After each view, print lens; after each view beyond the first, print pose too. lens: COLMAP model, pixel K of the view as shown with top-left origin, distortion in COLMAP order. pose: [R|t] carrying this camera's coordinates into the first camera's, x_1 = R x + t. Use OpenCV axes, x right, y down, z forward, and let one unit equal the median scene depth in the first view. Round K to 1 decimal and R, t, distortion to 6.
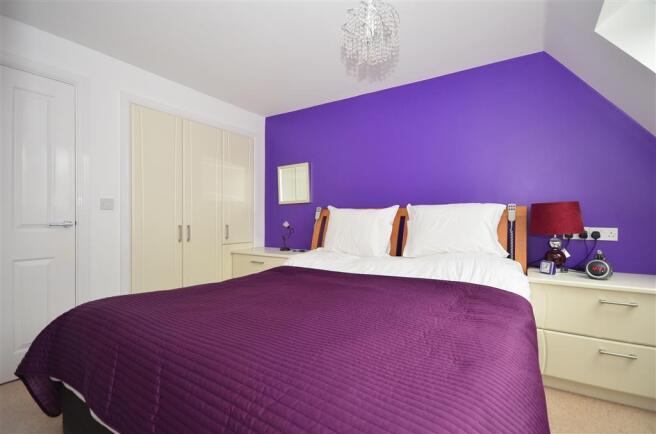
lens RADIAL K [[311.4, 0, 328.2], [0, 311.4, 220.0], [0, 0, 1]] dist [0.006348, 0.000253]
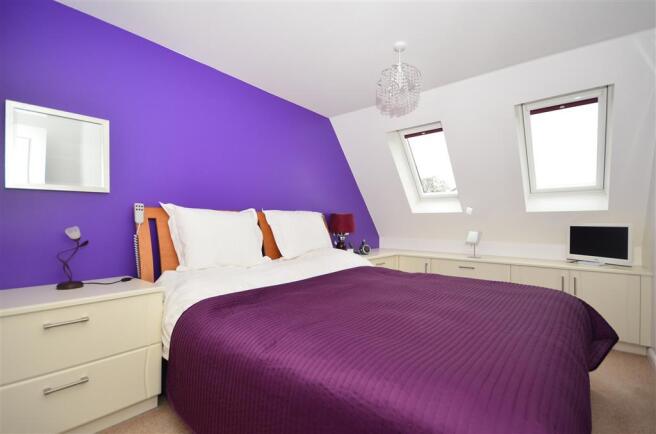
lens RADIAL K [[296.9, 0, 327.8], [0, 296.9, 222.2], [0, 0, 1]] dist [0.002238, -0.004472]
pose [[0.148047, 0.005879, 0.988963, -0.558453], [-0.006104, 0.999969, -0.005031, -0.003058], [-0.988961, -0.005292, 0.148078, 0.560650]]
